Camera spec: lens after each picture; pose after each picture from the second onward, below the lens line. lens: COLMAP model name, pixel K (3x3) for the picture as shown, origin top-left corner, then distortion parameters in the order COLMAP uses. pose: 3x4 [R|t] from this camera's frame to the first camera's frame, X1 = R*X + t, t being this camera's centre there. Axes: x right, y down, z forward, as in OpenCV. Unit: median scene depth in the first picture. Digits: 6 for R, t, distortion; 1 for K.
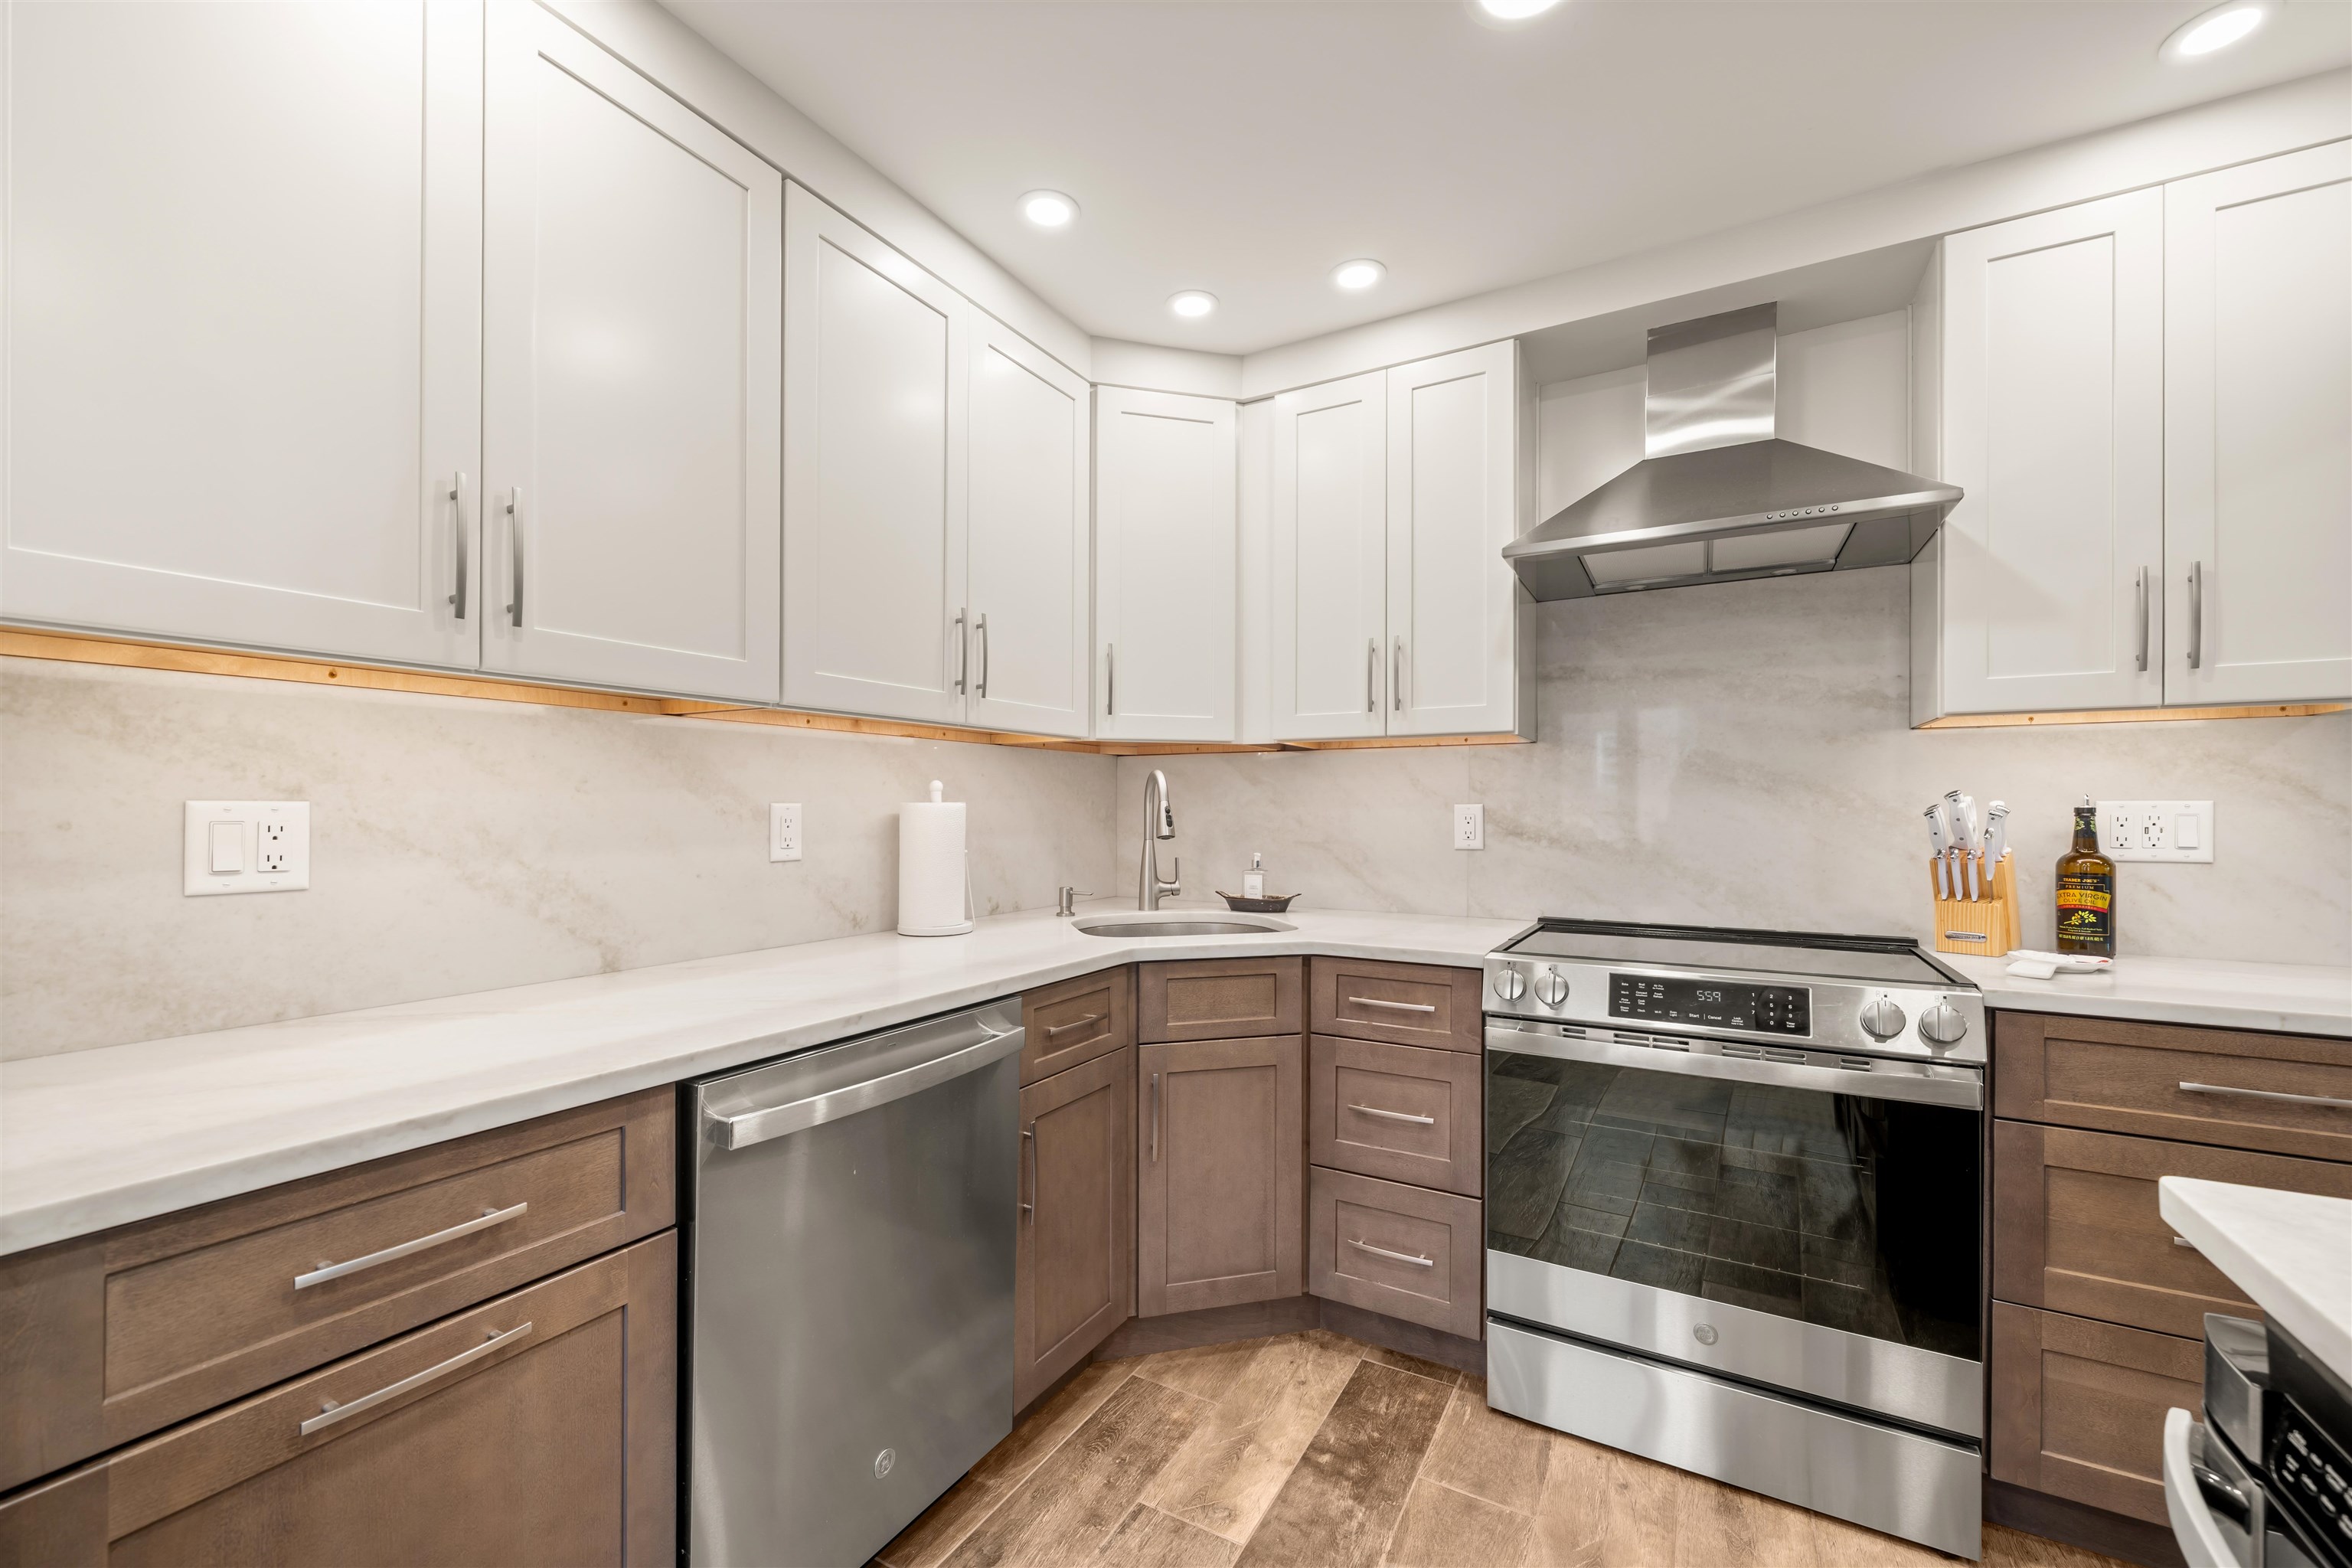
lens RADIAL K [[941.9, 0, 1169.3], [0, 941.9, 803.2], [0, 0, 1]] dist [-0.000631, 0.000011]
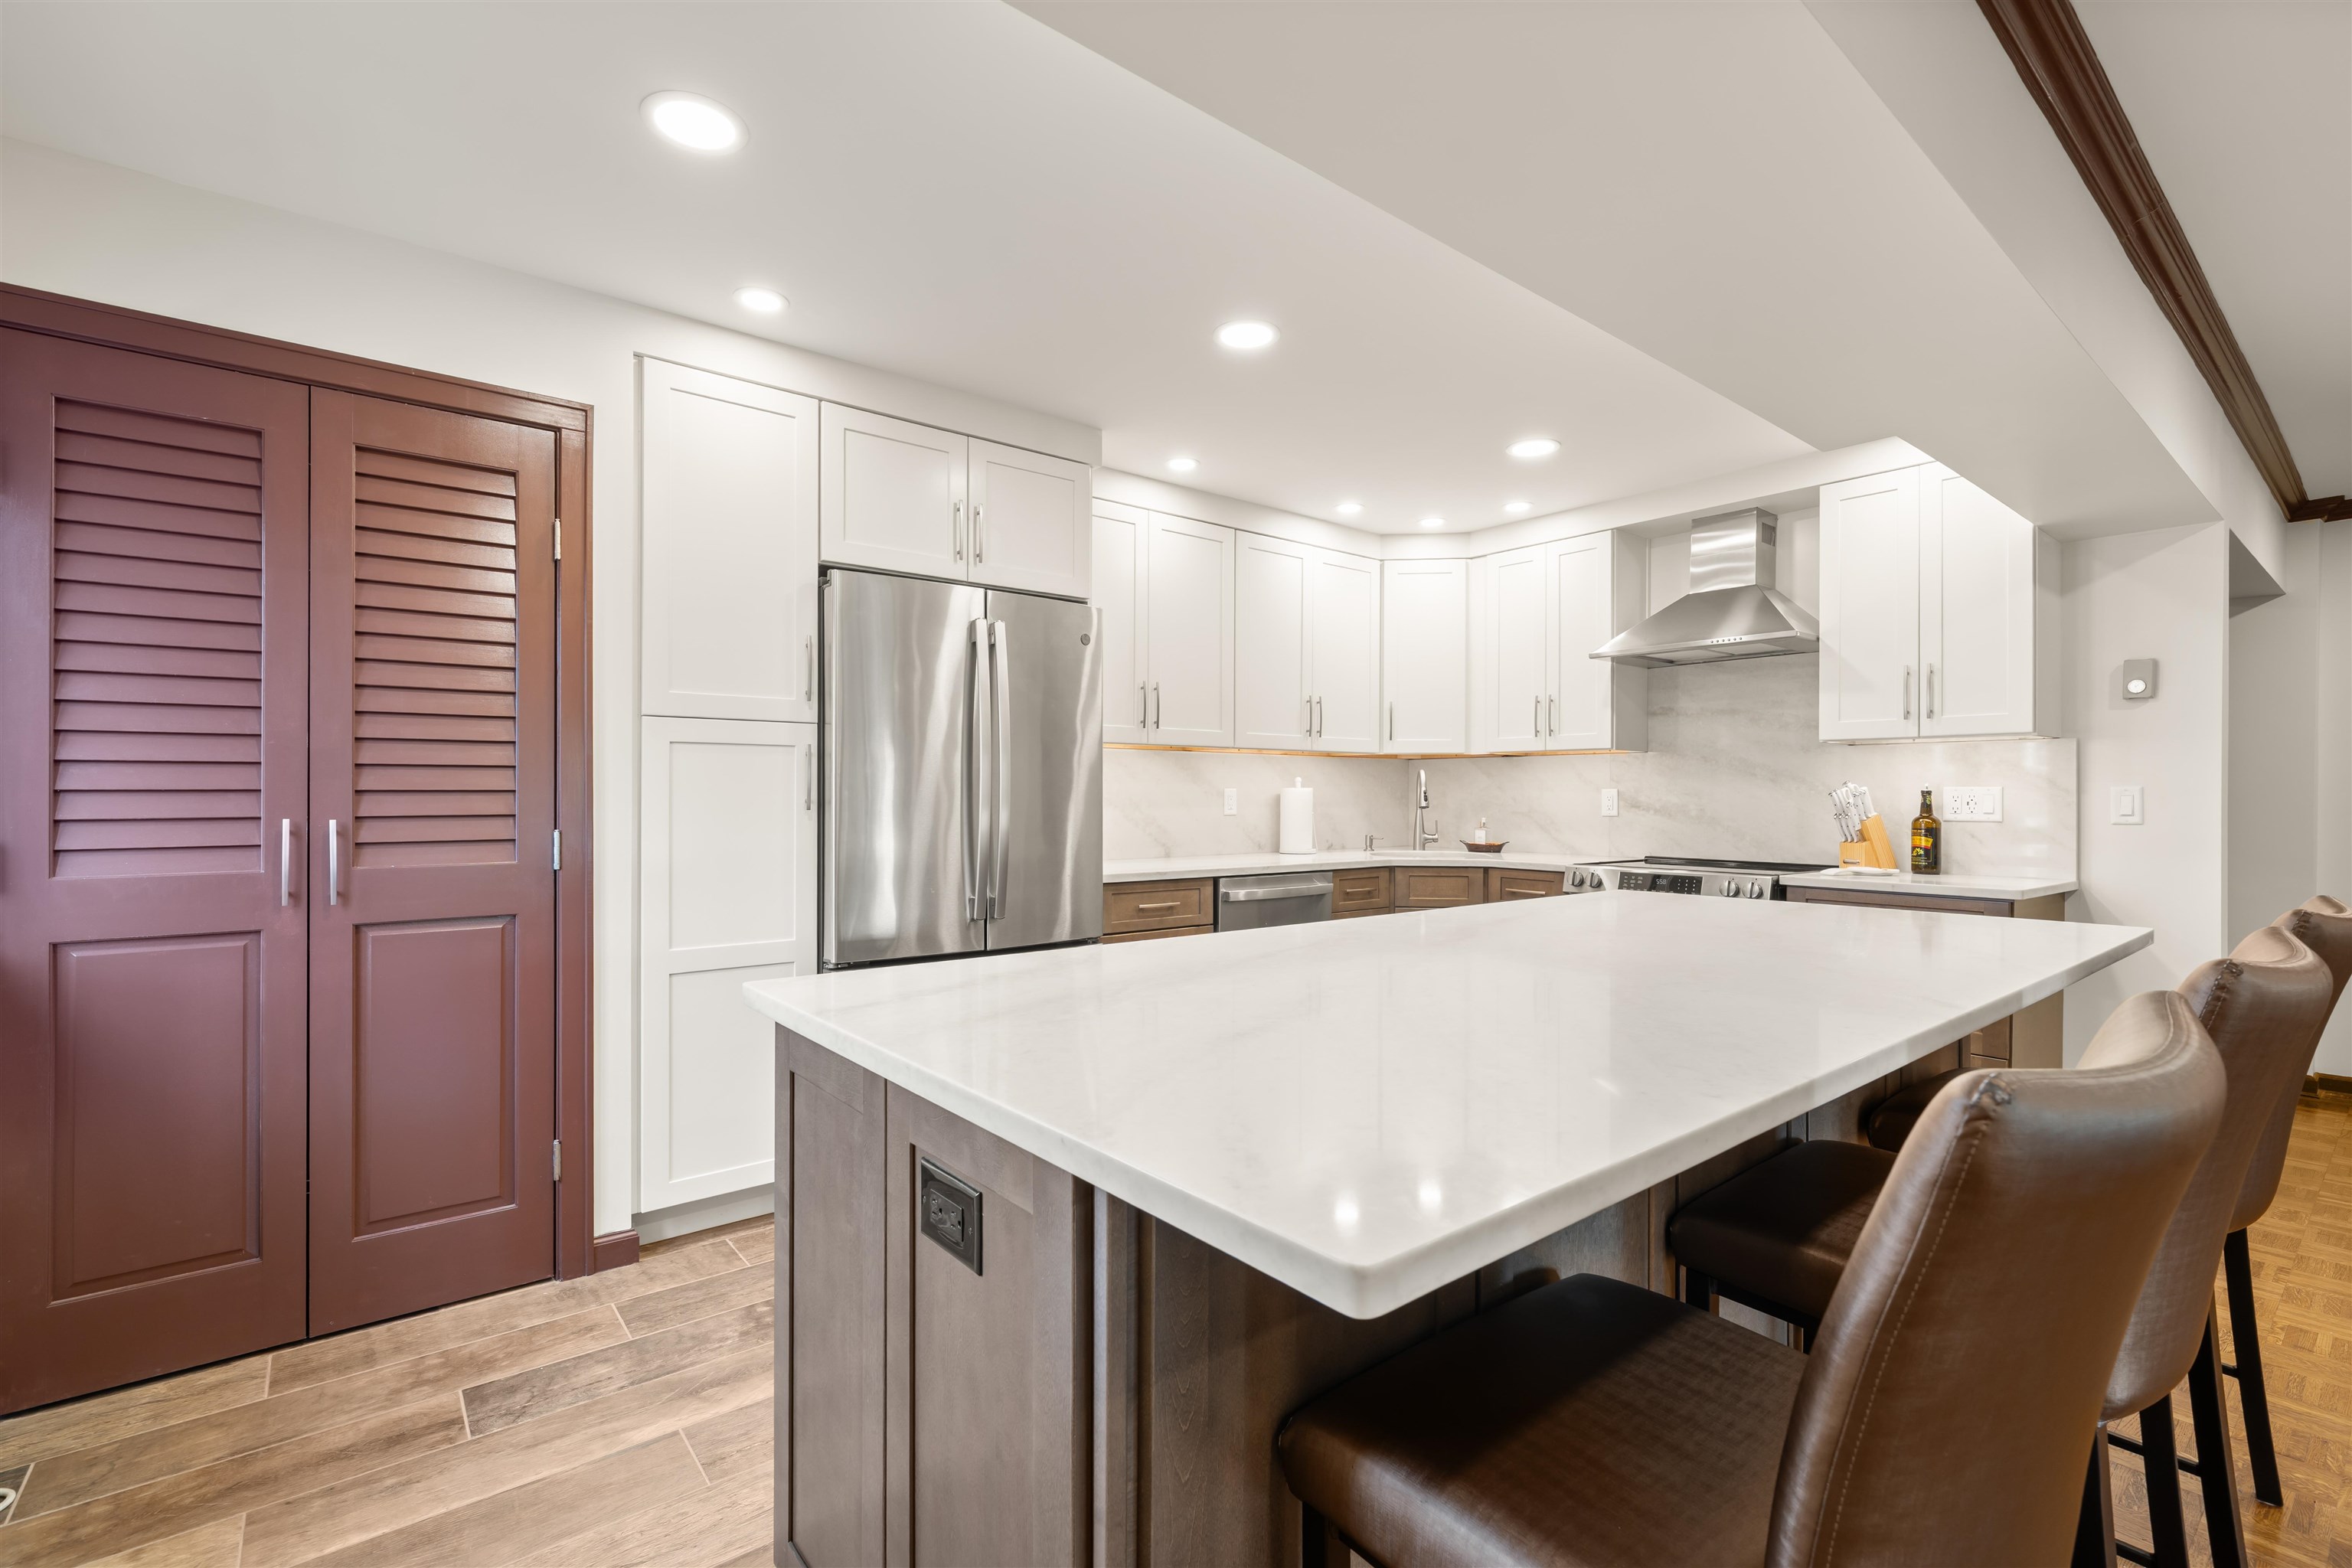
lens RADIAL K [[1027.6, 0, 1173.9], [0, 1027.6, 793.4], [0, 0, 1]] dist [-0.001959, -0.000122]
pose [[0.931135, 0.001276, -0.364671, 0.321414], [0.000050, 0.999993, 0.003626, 0.002908], [0.364674, -0.003395, 0.931129, -1.198591]]
